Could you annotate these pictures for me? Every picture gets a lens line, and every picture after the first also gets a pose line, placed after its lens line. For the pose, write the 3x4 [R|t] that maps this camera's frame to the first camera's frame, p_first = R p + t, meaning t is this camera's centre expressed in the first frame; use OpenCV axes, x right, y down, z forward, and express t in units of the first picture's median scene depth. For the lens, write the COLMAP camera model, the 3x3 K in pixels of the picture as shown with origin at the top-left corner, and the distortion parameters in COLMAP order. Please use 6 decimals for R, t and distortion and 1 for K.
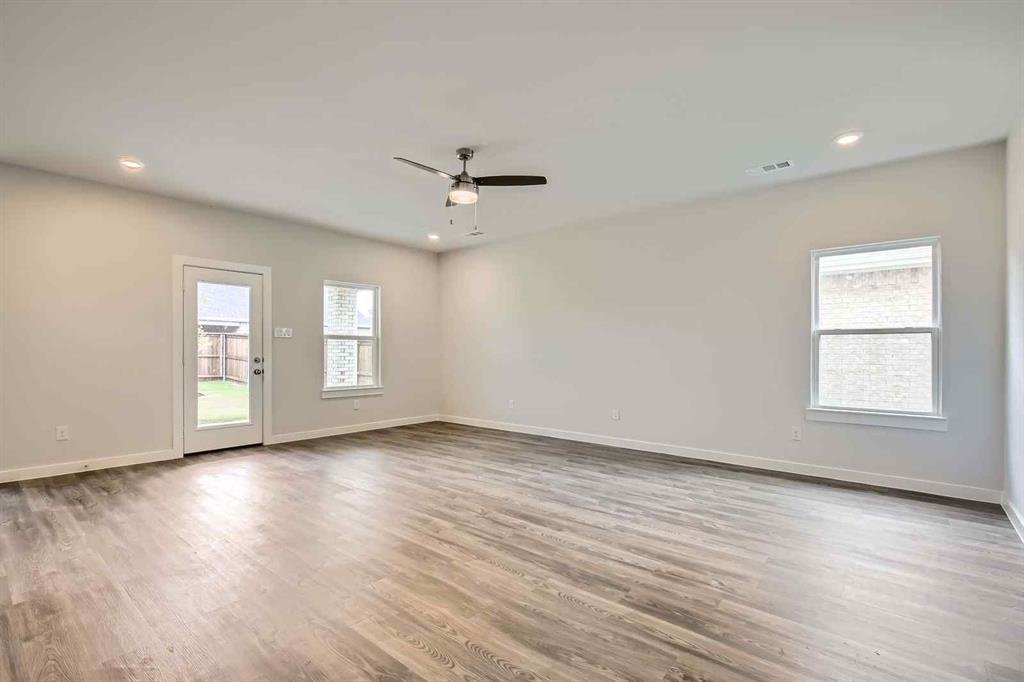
lens RADIAL K [[465.4, 0, 506.6], [0, 465.4, 343.4], [0, 0, 1]] dist [0.013283, -0.000417]
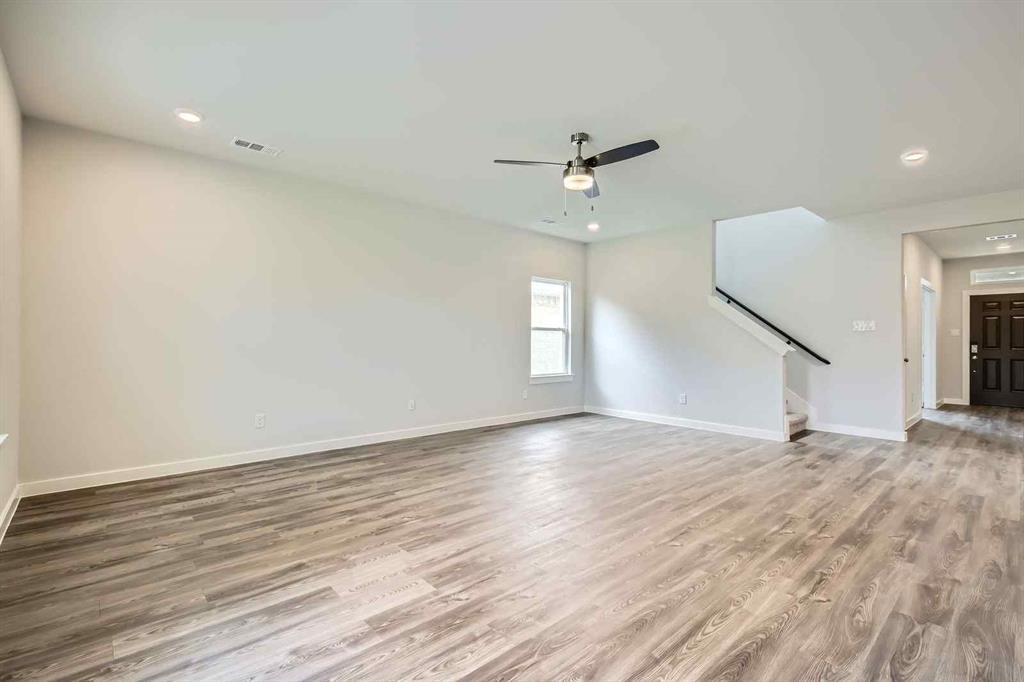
lens RADIAL K [[465.4, 0, 507.5], [0, 465.4, 336.9], [0, 0, 1]] dist [0.013283, -0.000417]
pose [[0.130248, 0.009247, 0.991438, -1.015276], [-0.020718, 0.999764, -0.006602, 0.018835], [-0.991265, -0.019681, 0.130409, 0.979745]]
